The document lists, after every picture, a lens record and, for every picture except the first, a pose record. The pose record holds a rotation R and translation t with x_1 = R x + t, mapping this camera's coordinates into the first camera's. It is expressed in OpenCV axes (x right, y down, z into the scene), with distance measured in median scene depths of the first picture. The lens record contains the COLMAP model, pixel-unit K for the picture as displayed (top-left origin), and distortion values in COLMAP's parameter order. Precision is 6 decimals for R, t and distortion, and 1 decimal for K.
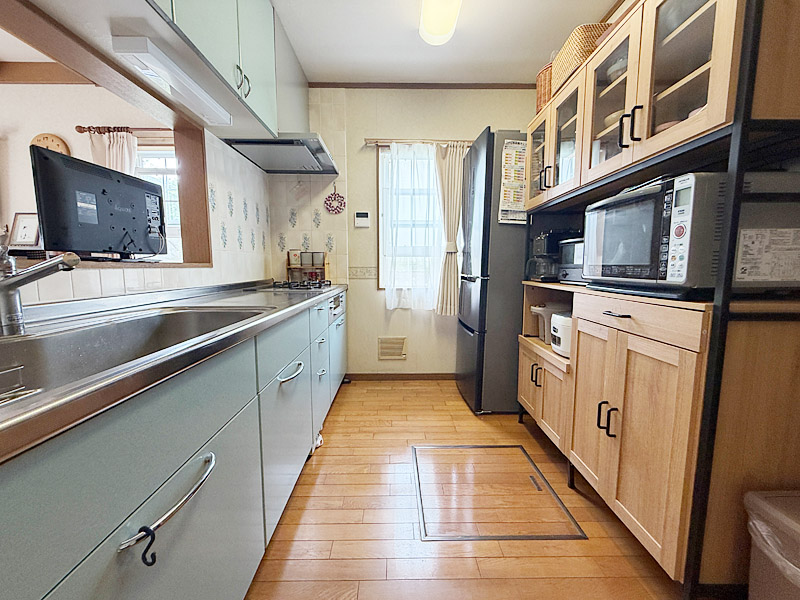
lens RADIAL K [[318.1, 0, 400.0], [0, 318.1, 300.0], [0, 0, 1]] dist [0.000369, 0.000251]
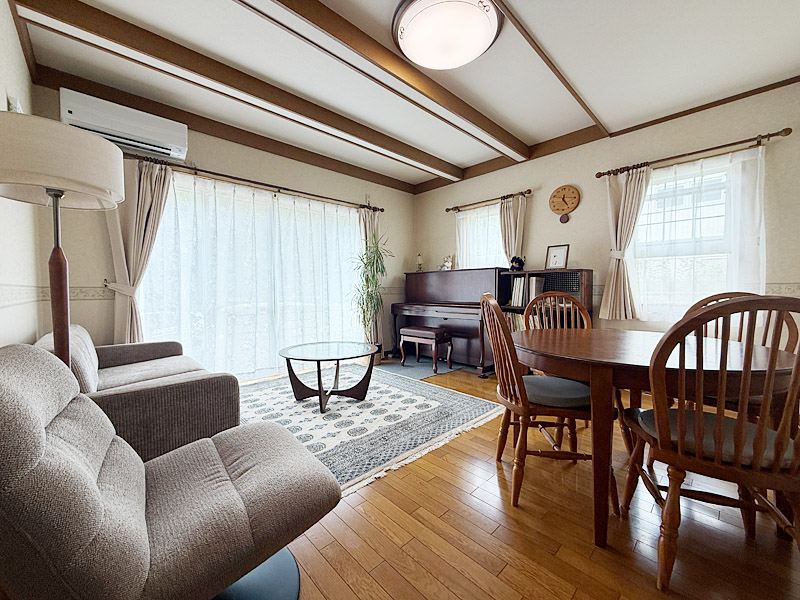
lens RADIAL K [[318.1, 0, 400.0], [0, 318.1, 300.0], [0, 0, 1]] dist [0.000369, 0.000251]
pose [[0.680163, 0.020538, -0.732773, -0.614113], [-0.070415, 0.996816, -0.037421, 0.052491], [0.729671, 0.077051, 0.679443, -0.377620]]
